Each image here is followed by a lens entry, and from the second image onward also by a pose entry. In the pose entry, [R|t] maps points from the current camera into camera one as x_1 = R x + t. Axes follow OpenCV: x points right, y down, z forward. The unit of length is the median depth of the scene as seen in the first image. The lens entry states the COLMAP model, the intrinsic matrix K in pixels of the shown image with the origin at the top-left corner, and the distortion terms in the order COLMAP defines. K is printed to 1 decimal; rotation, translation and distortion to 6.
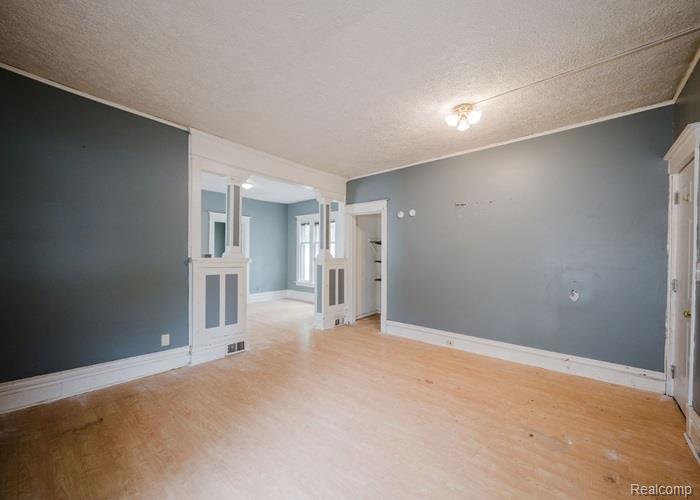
lens RADIAL K [[279.8, 0, 349.5], [0, 279.8, 259.7], [0, 0, 1]] dist [0.003893, 0.000124]
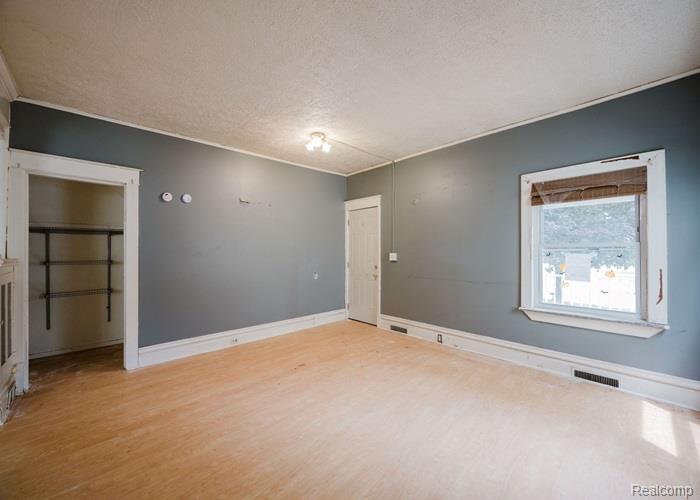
lens RADIAL K [[279.8, 0, 351.7], [0, 279.8, 252.1], [0, 0, 1]] dist [0.003893, 0.000124]
pose [[0.096915, -0.012008, 0.995220, -0.714508], [0.018346, 0.999779, 0.010277, -0.017577], [-0.995124, 0.017262, 0.097114, 0.619686]]
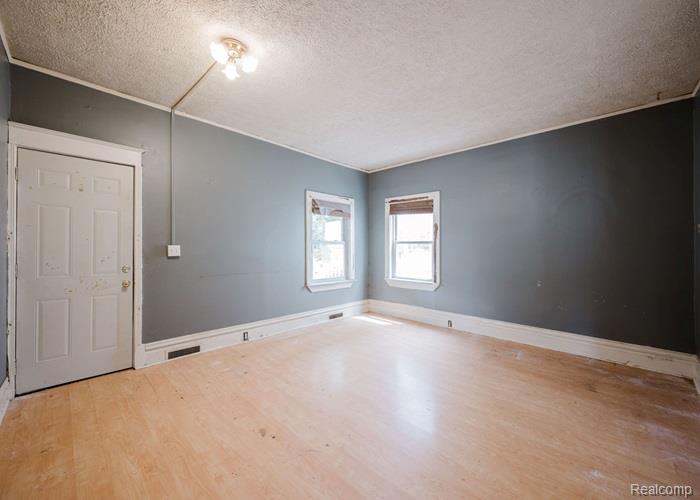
lens RADIAL K [[279.8, 0, 353.1], [0, 279.8, 248.7], [0, 0, 1]] dist [0.003893, 0.000124]
pose [[-0.998993, -0.020263, 0.040021, 0.047872], [-0.019352, 0.999548, 0.023018, -0.017820], [-0.040469, 0.022220, -0.998934, 1.485070]]
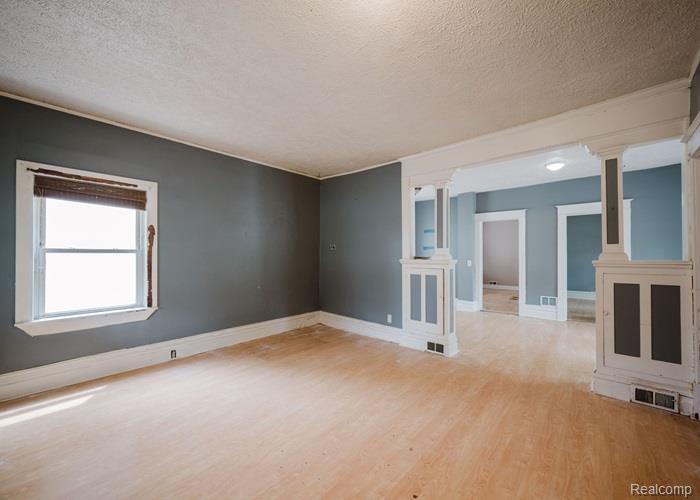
lens RADIAL K [[279.8, 0, 354.6], [0, 279.8, 253.7], [0, 0, 1]] dist [0.003893, 0.000124]
pose [[-0.004884, -0.016979, -0.999844, 0.714246], [-0.012884, 0.999774, -0.016915, -0.008964], [0.999905, 0.012799, -0.005102, 0.809139]]
